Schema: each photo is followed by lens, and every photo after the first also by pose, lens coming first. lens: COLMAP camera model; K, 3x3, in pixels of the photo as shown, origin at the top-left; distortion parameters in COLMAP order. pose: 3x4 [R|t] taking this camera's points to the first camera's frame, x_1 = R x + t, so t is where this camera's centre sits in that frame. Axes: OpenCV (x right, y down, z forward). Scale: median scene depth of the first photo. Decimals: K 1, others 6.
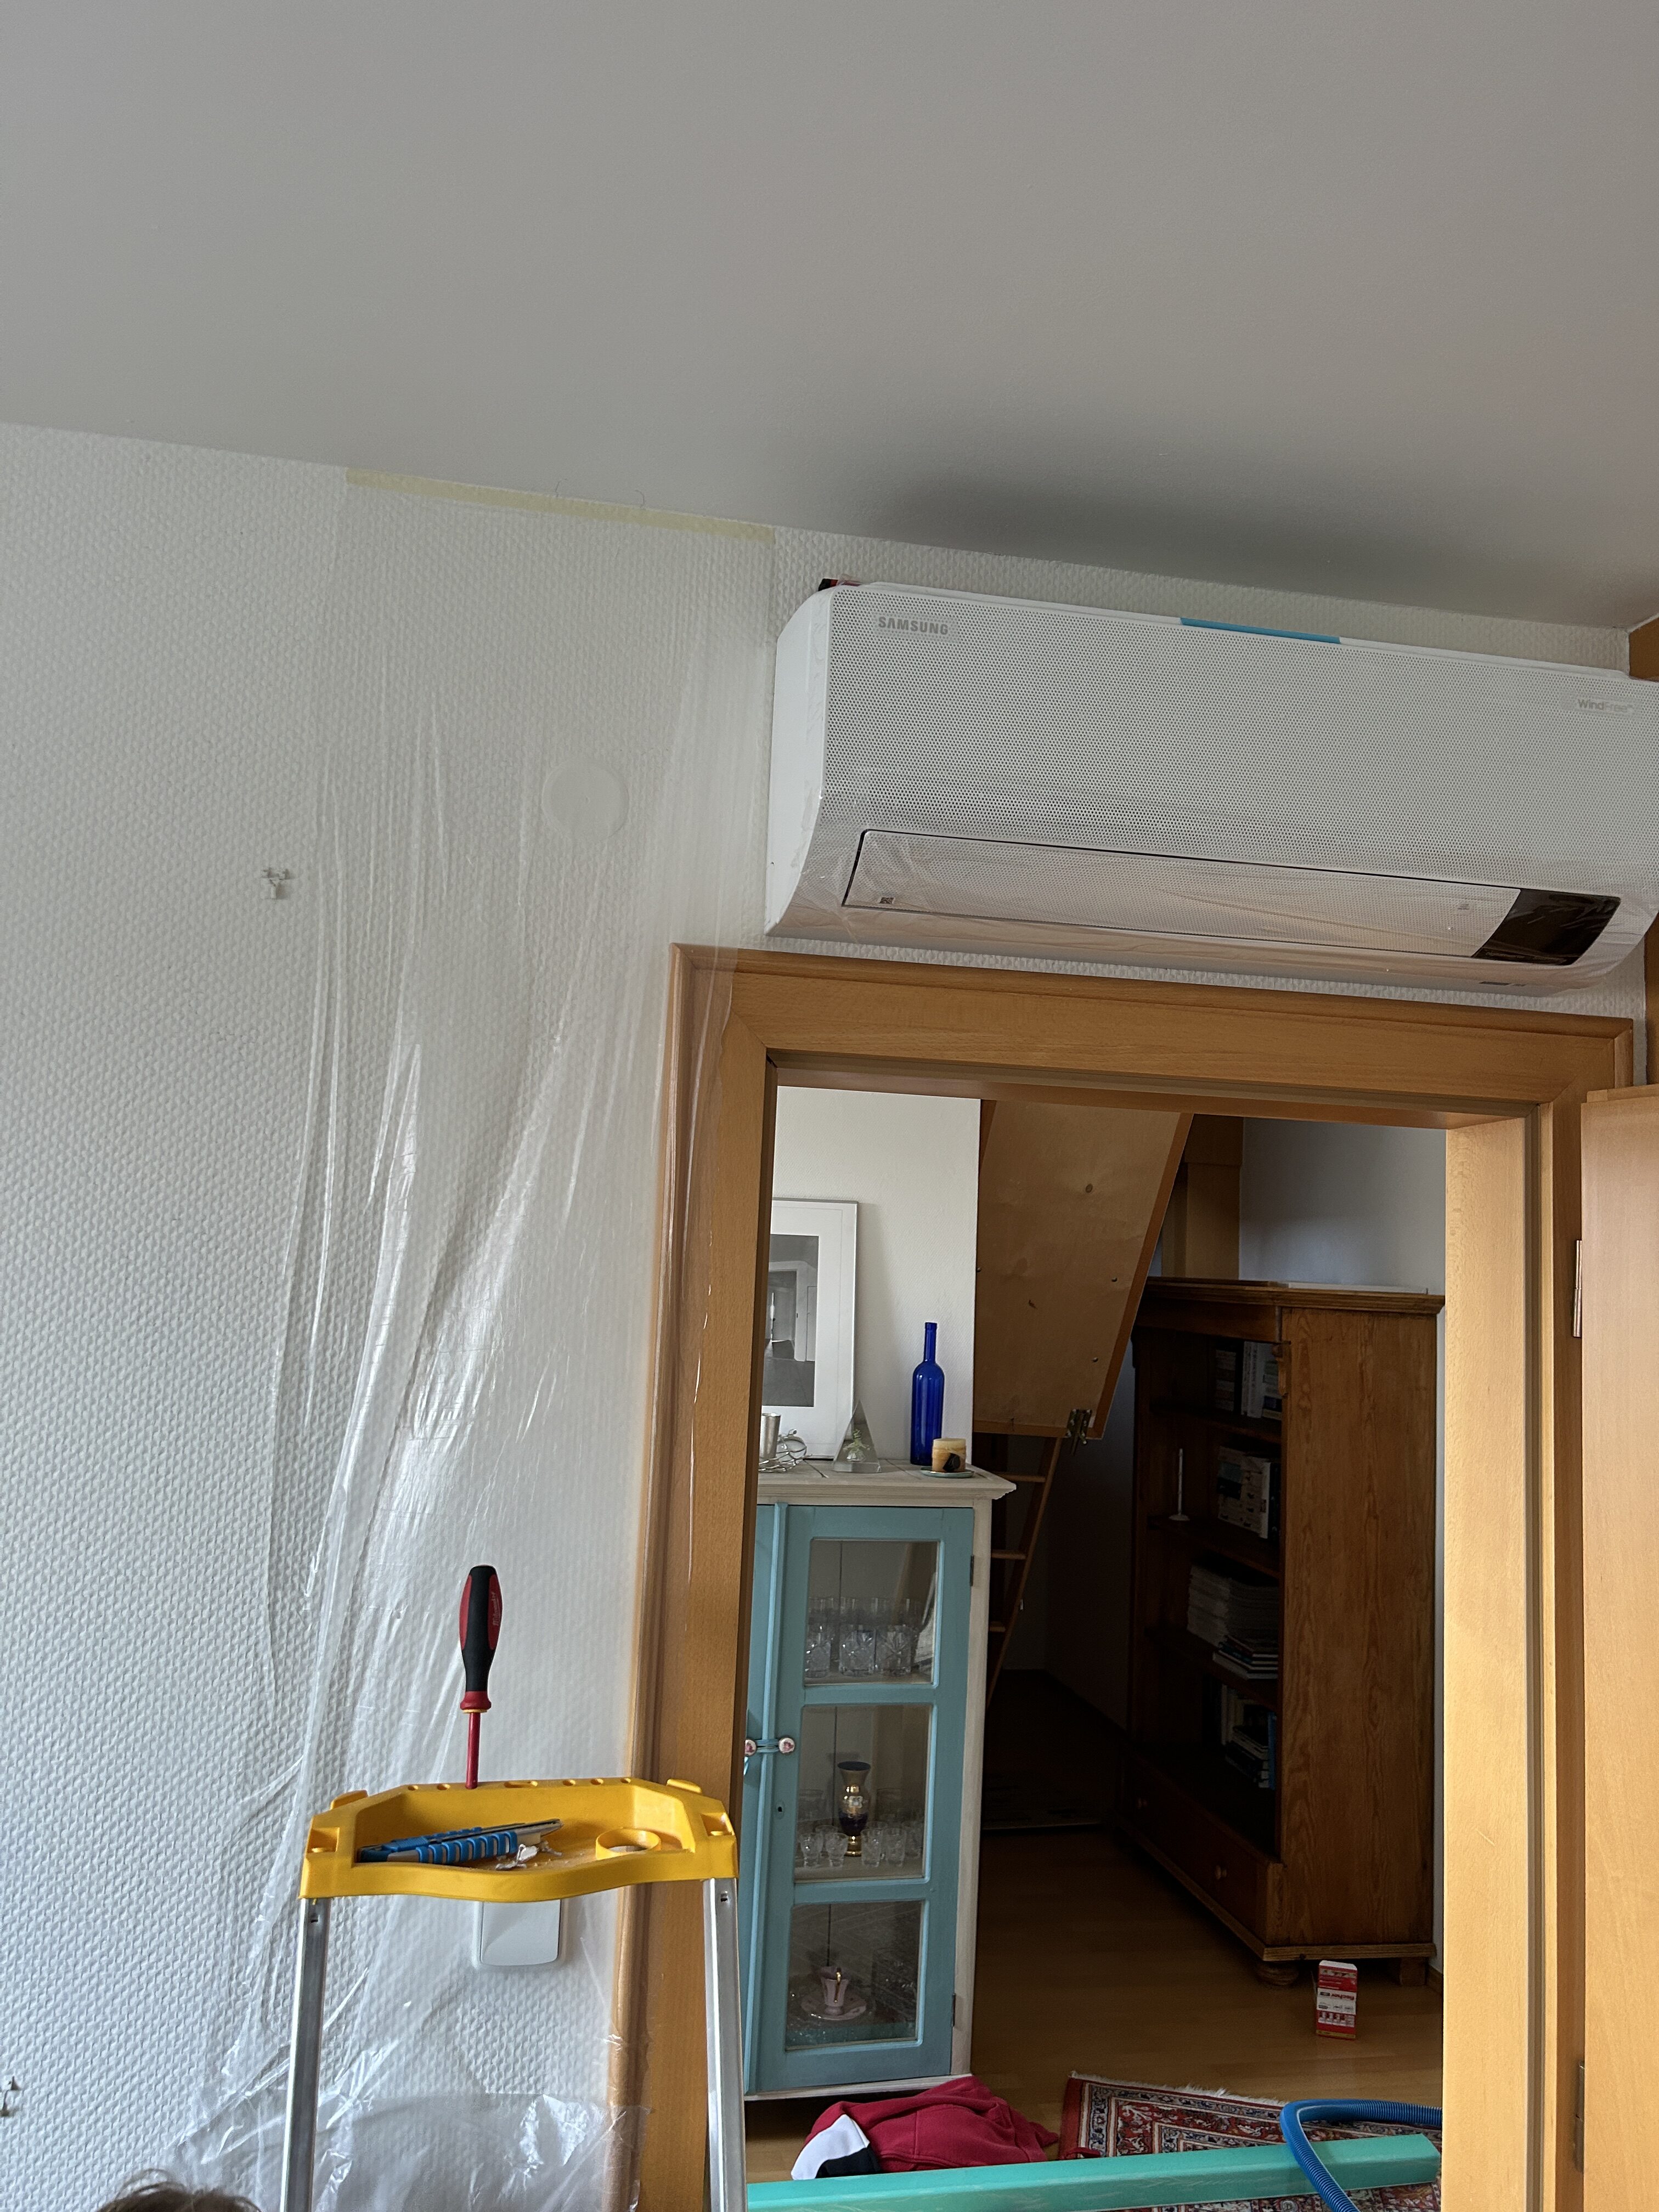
lens RADIAL K [[1670.4, 0, 791.0], [0, 1670.4, 1100.3], [0, 0, 1]] dist [0.048105, -0.049115]
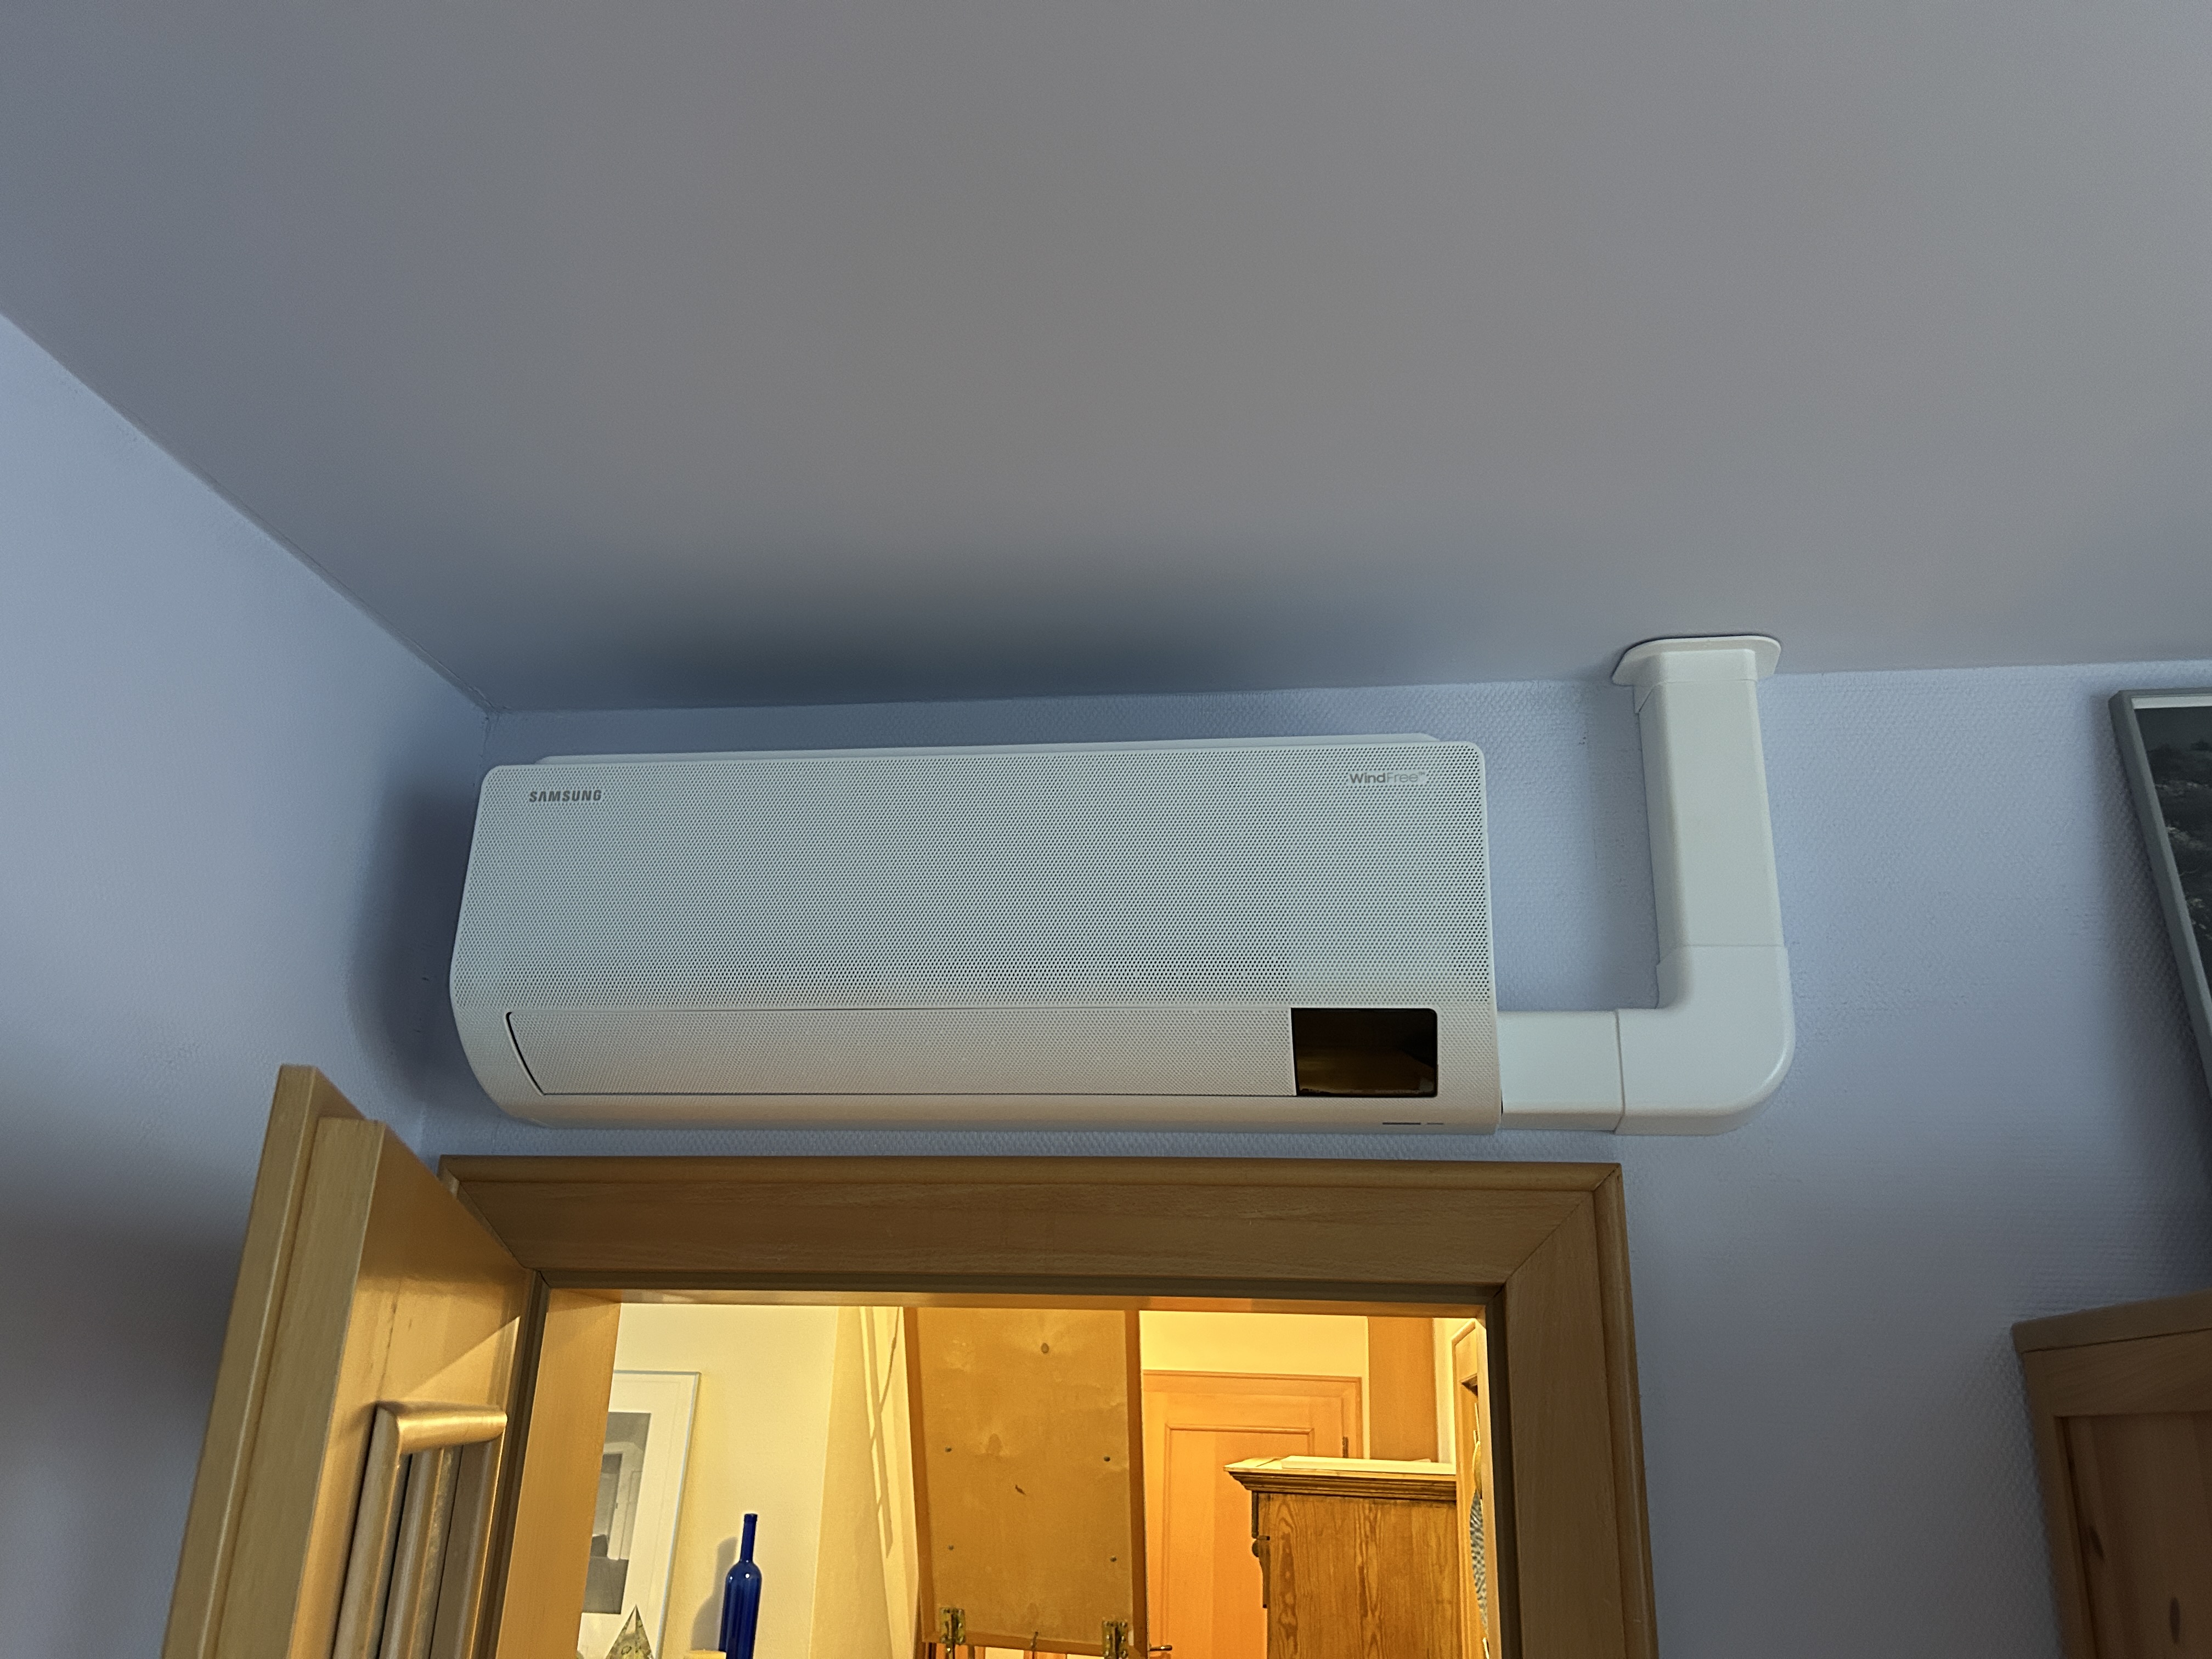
lens RADIAL K [[1685.9, 0, 1109.7], [0, 1685.9, 836.8], [0, 0, 1]] dist [0.055714, -0.066357]
pose [[0.952595, -0.111767, -0.282969, 3.485468], [0.038739, 0.967066, -0.251561, 0.123128], [0.301766, 0.228673, 0.925552, 0.865970]]
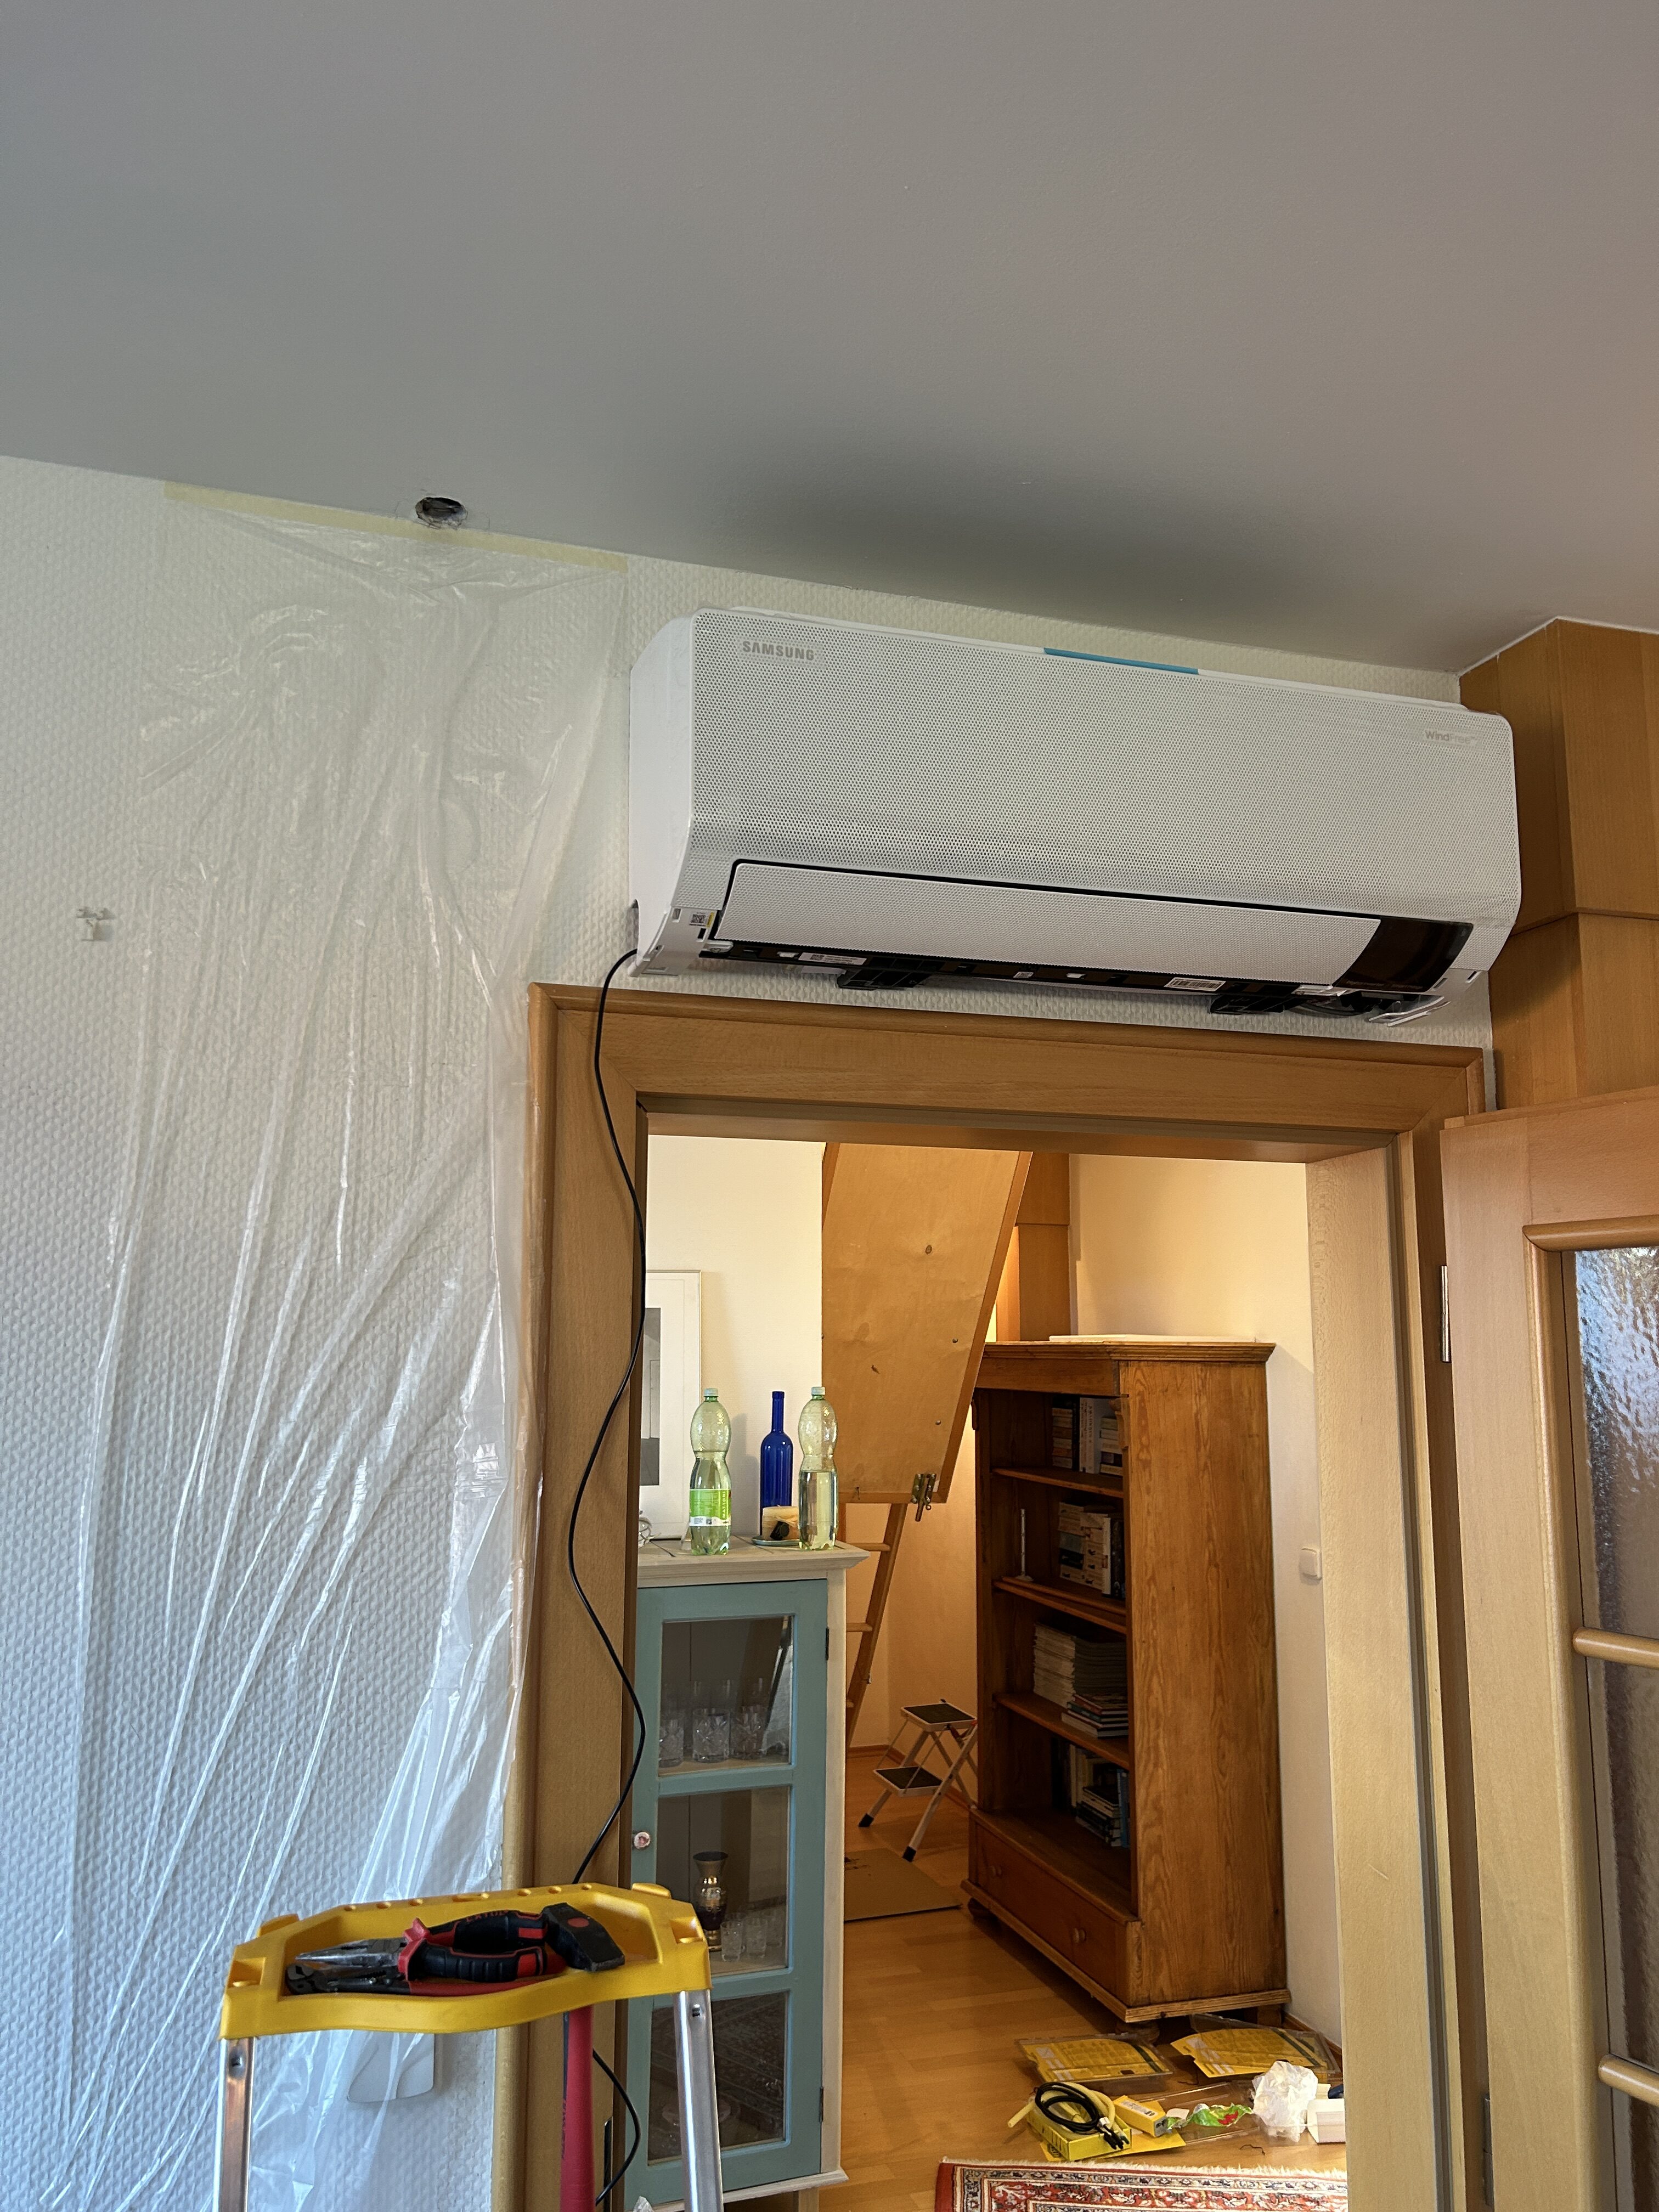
lens RADIAL K [[1685.9, 0, 828.8], [0, 1685.9, 1107.6], [0, 0, 1]] dist [0.055714, -0.066357]
pose [[0.992028, -0.023720, 0.123765, -0.024545], [0.028368, 0.998951, -0.035933, 0.015381], [-0.122783, 0.039157, 0.991661, 0.032100]]
